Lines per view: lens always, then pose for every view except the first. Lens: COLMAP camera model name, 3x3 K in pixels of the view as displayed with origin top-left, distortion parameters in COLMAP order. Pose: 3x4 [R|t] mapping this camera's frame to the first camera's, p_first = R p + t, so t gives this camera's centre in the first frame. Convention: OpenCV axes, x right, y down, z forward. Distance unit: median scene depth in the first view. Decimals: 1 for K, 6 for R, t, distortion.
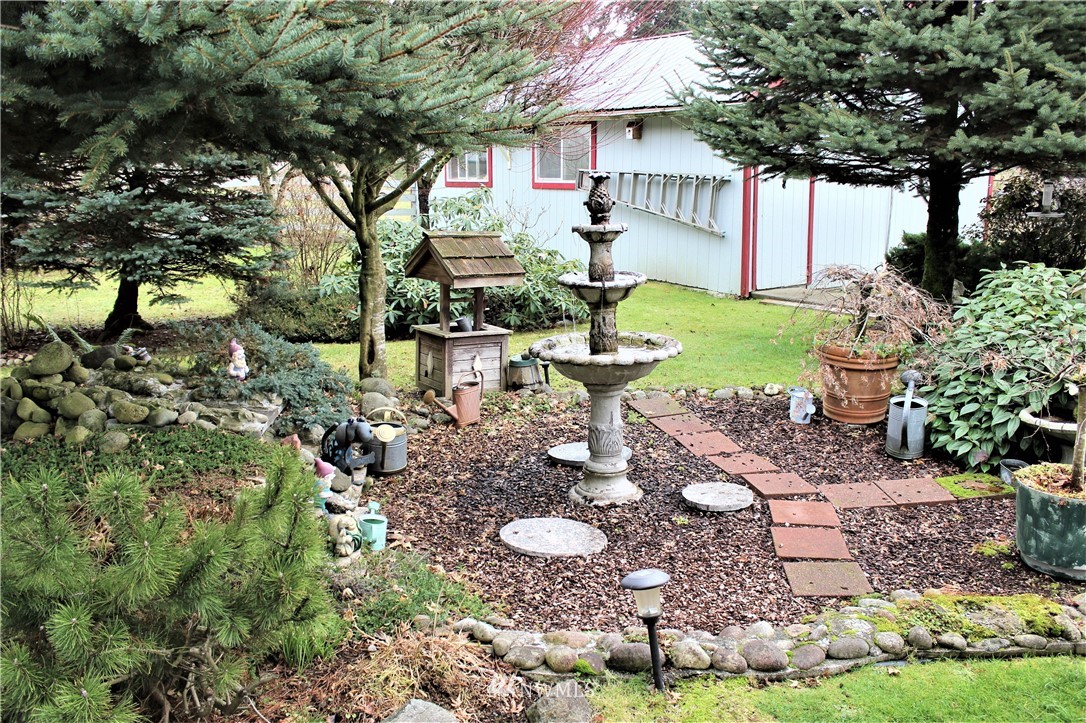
lens RADIAL K [[906.7, 0, 544.6], [0, 906.7, 371.1], [0, 0, 1]] dist [-0.152226, 0.130278]
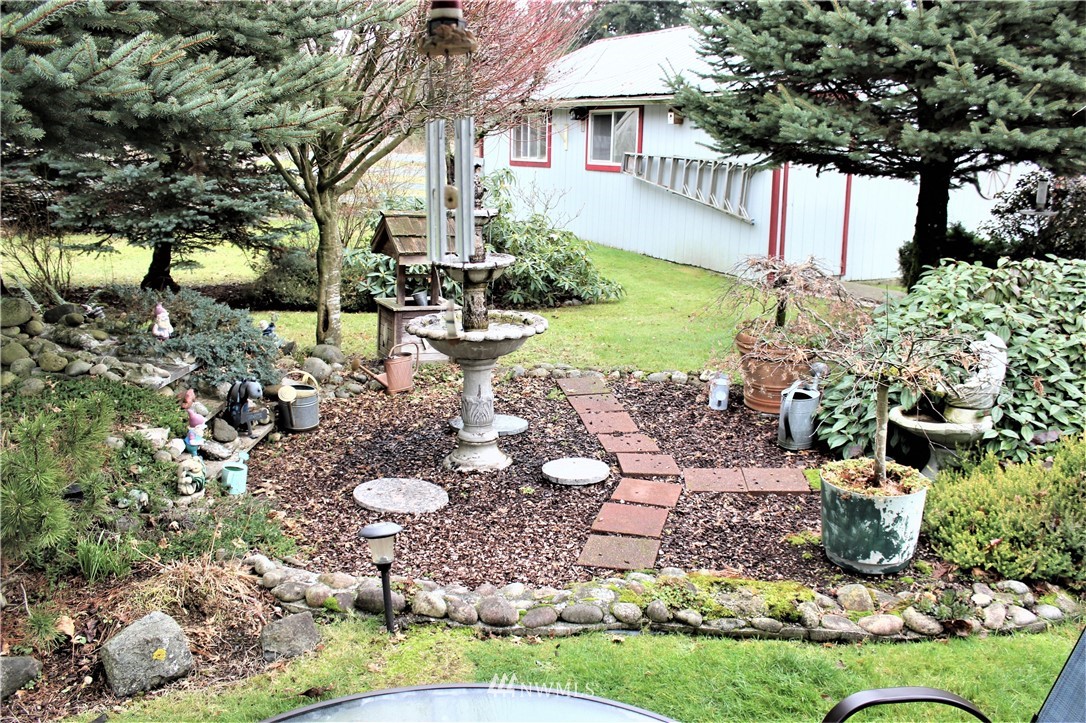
lens RADIAL K [[906.7, 0, 550.4], [0, 906.7, 365.6], [0, 0, 1]] dist [-0.152226, 0.130278]
pose [[0.991901, 0.051845, -0.115951, 0.255714], [-0.049860, 0.998557, 0.019958, -0.003277], [0.116818, -0.014015, 0.993054, -0.047520]]
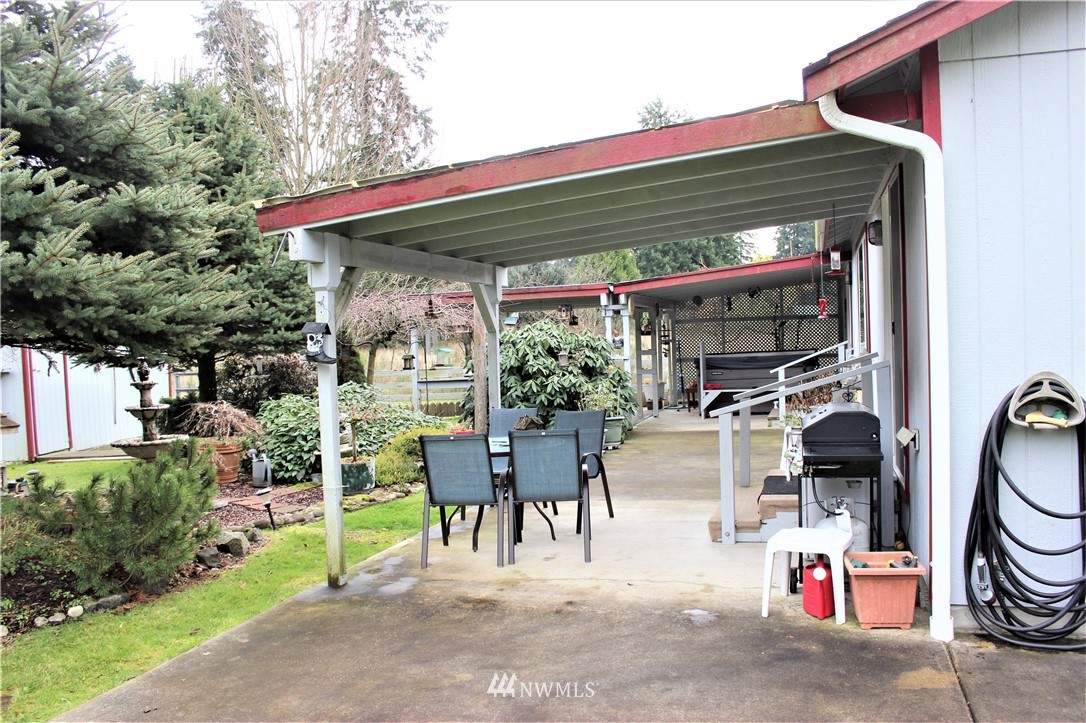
lens RADIAL K [[906.7, 0, 543.4], [0, 906.7, 366.9], [0, 0, 1]] dist [-0.152226, 0.130278]
pose [[0.567035, -0.034814, 0.822958, -0.967956], [0.215689, 0.970520, -0.107557, 0.198040], [-0.794953, 0.238492, 0.557828, -0.777204]]
